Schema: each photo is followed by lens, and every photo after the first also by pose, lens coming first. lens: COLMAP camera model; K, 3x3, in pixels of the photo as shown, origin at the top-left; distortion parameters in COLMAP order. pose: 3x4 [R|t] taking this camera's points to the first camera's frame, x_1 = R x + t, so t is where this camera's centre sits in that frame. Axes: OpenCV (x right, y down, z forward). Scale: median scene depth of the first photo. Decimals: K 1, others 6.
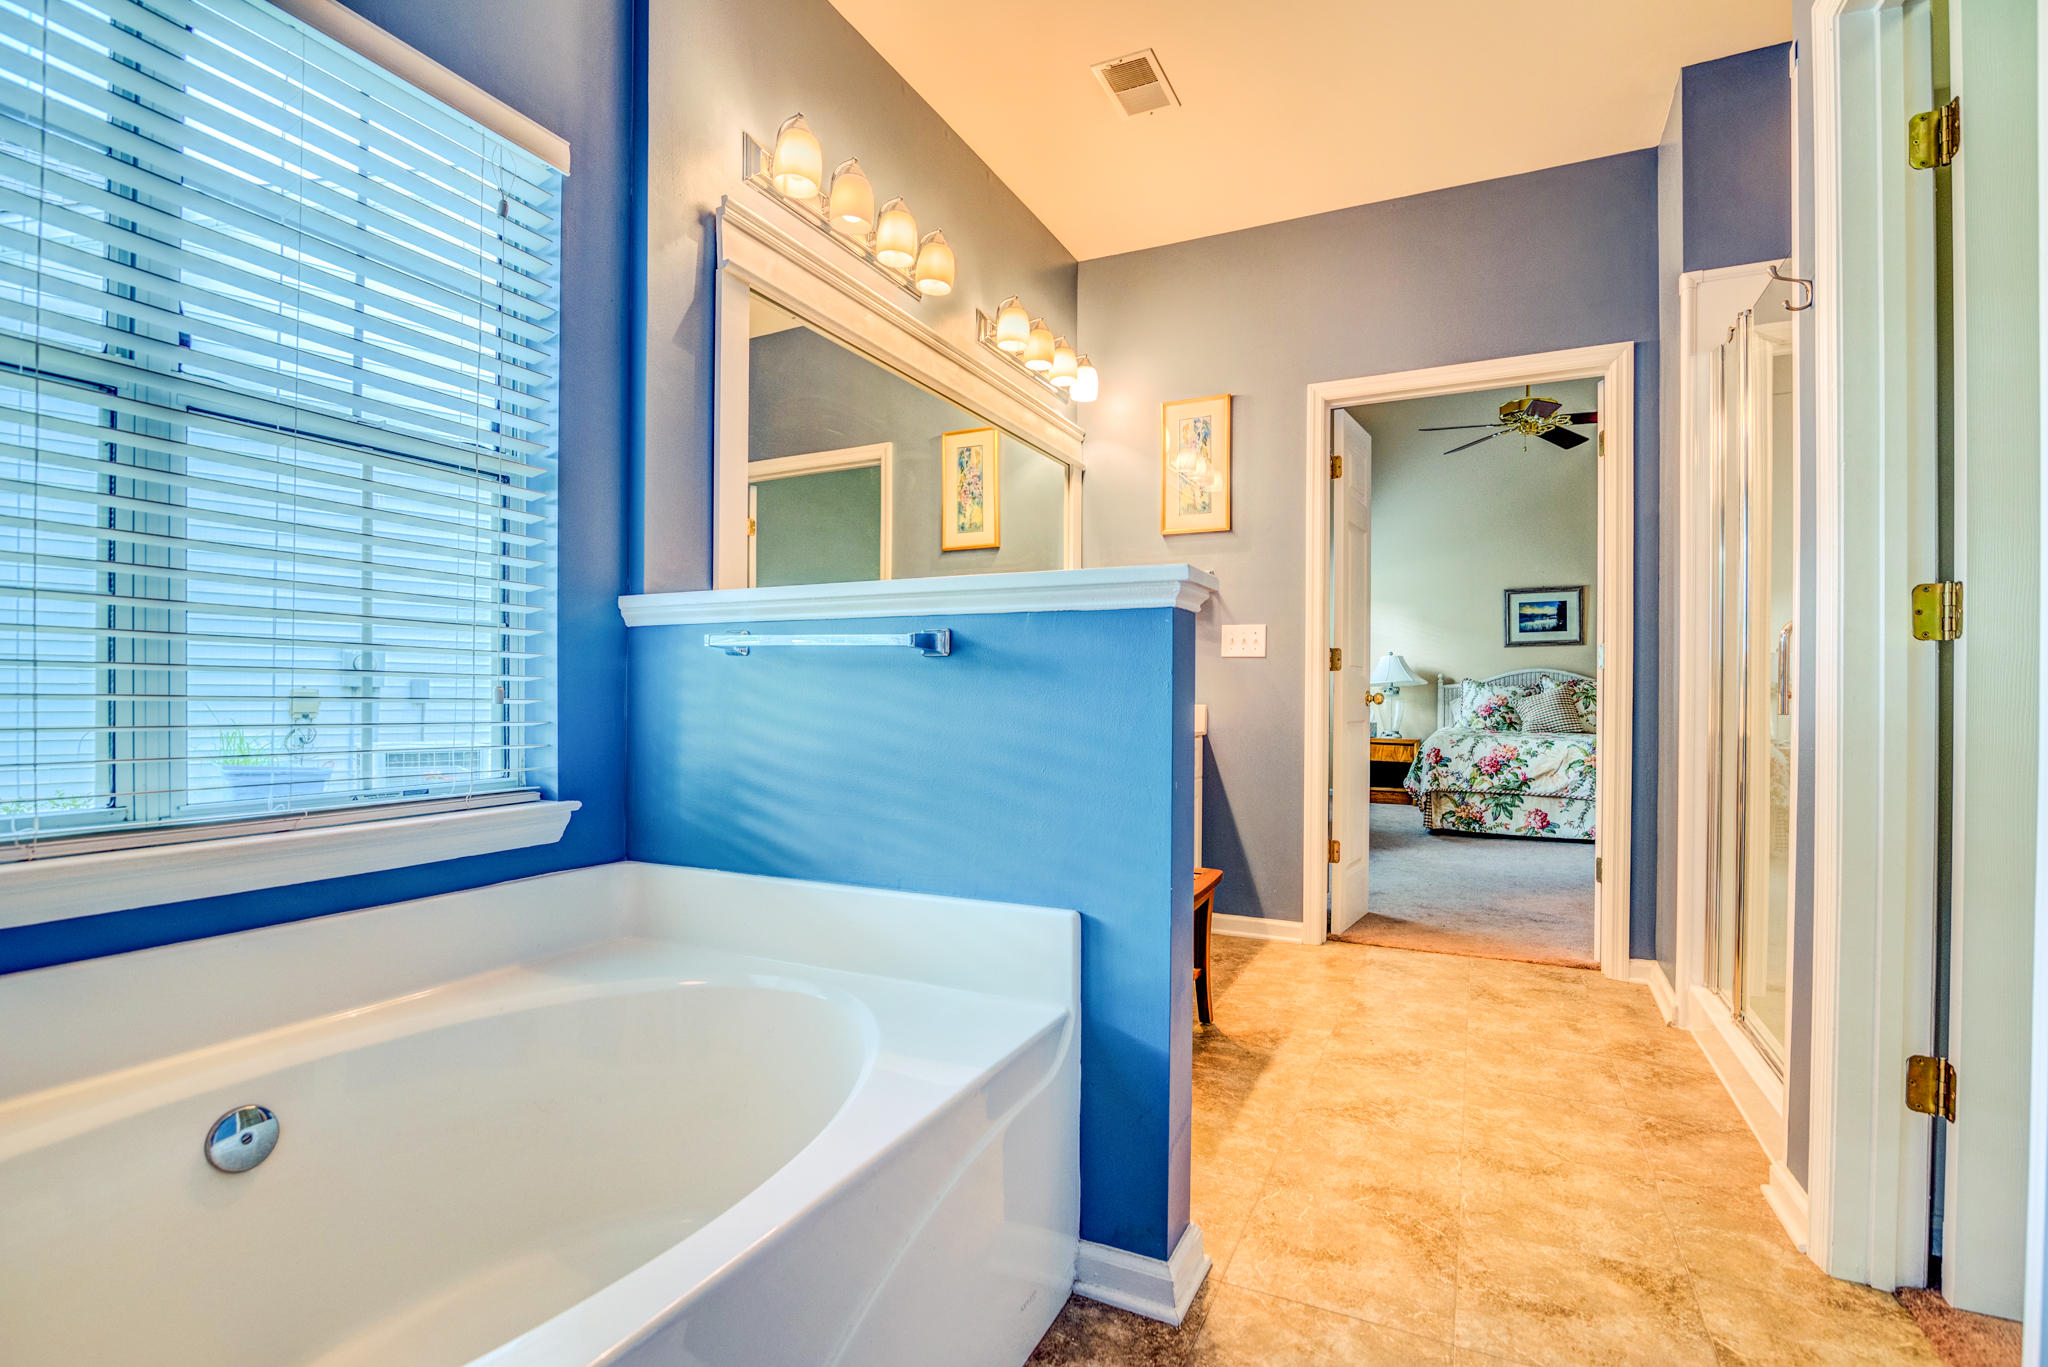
lens RADIAL K [[943.5, 0, 1025.8], [0, 943.5, 688.2], [0, 0, 1]] dist [-0.001344, -0.000056]
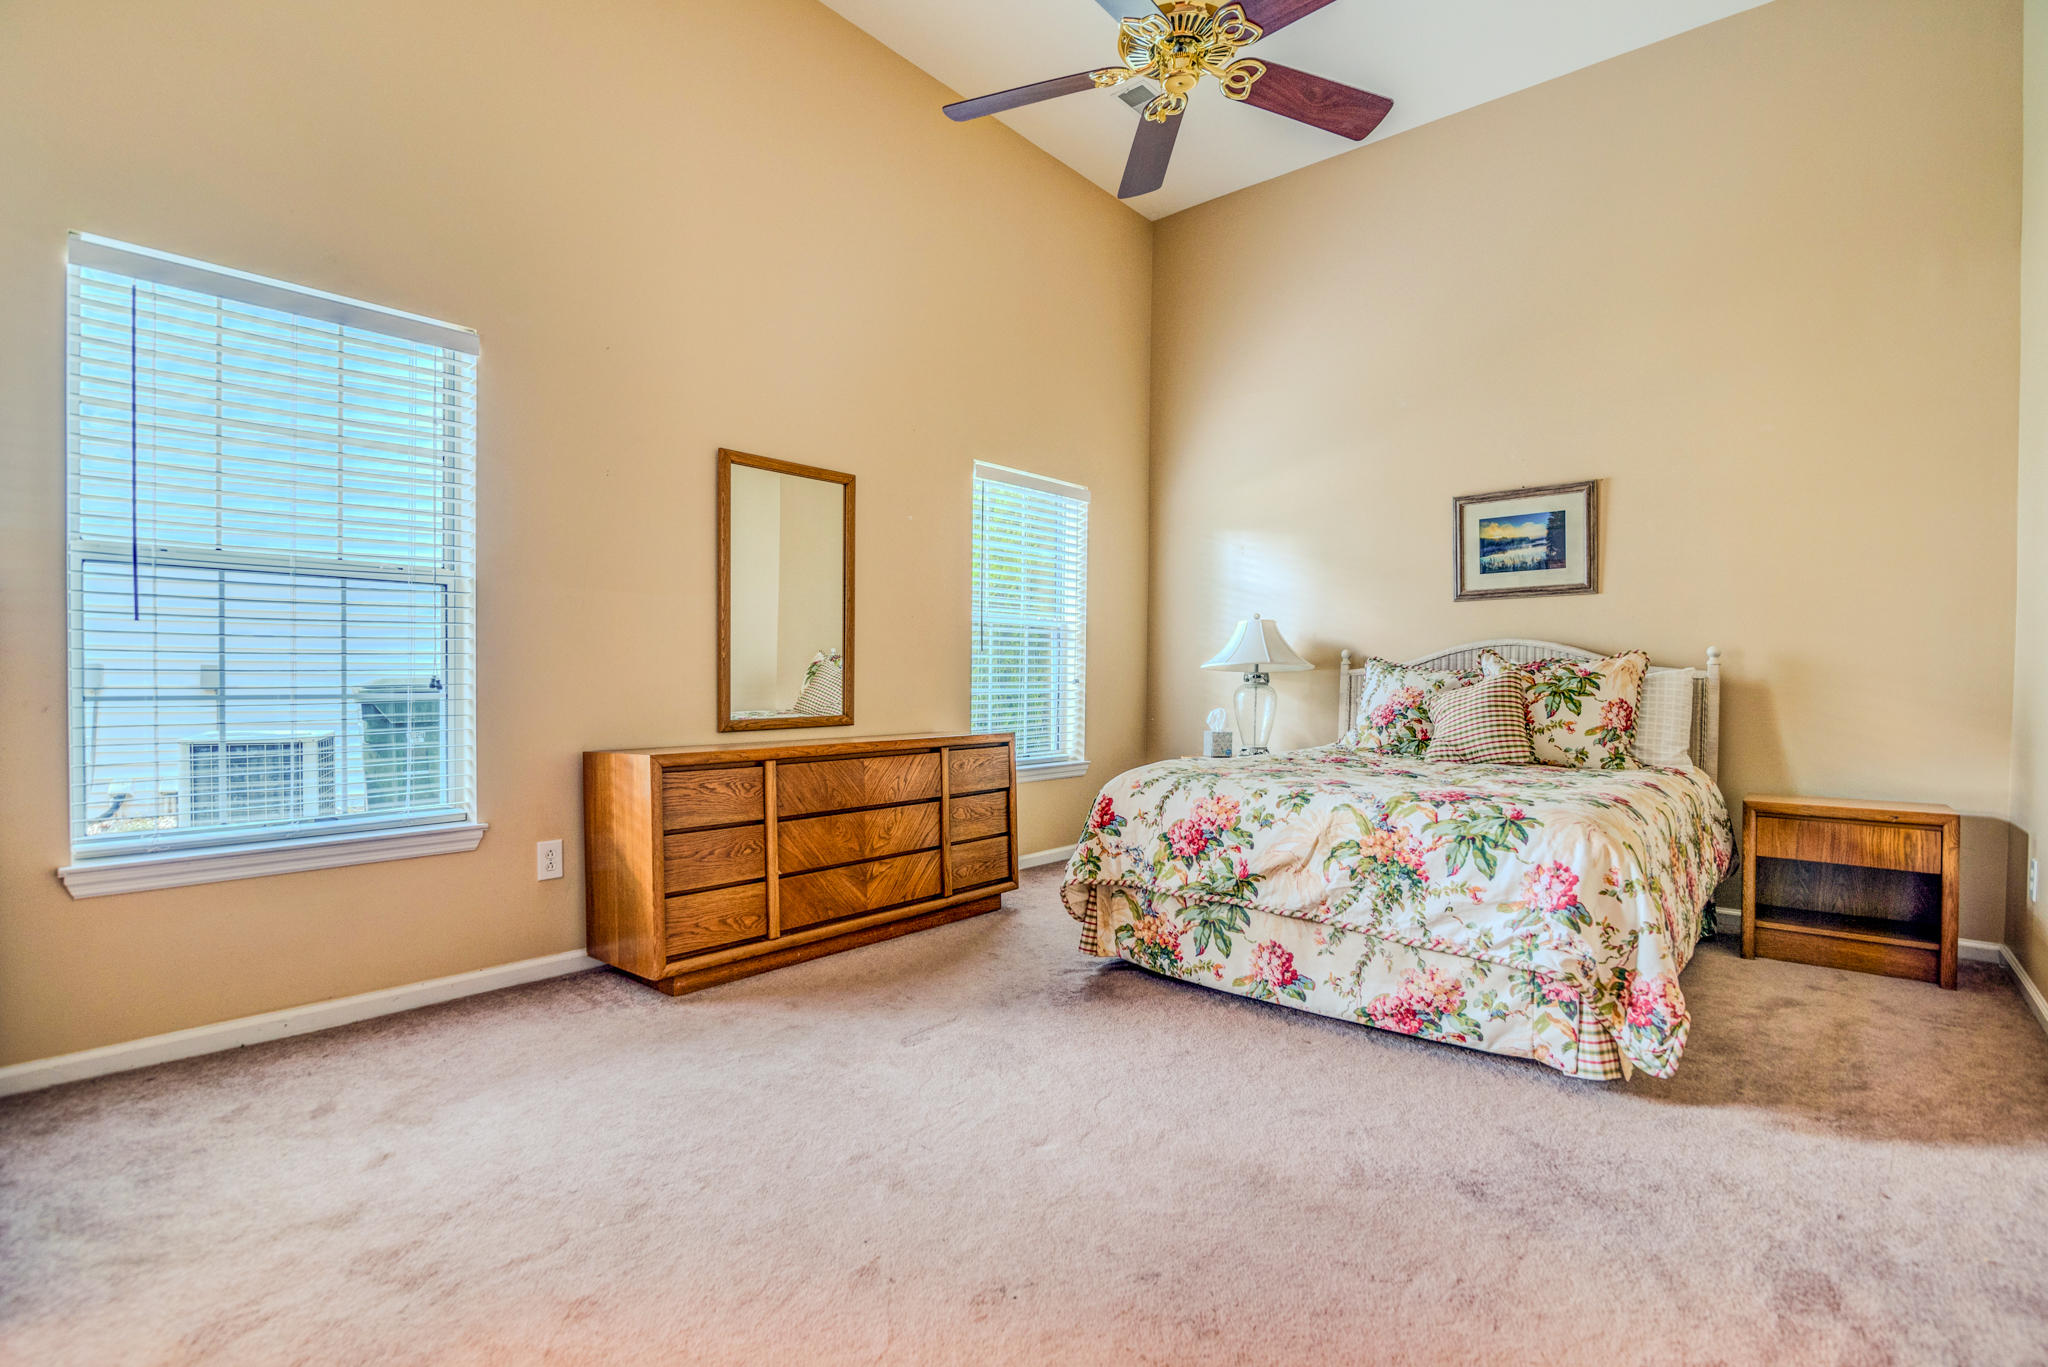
lens RADIAL K [[943.5, 0, 1023.2], [0, 943.5, 684.4], [0, 0, 1]] dist [-0.001344, -0.000056]
pose [[0.966108, 0.005474, -0.258078, 0.528413], [-0.001831, 0.999895, 0.014353, -0.002472], [0.258130, -0.013394, 0.966017, 0.516201]]
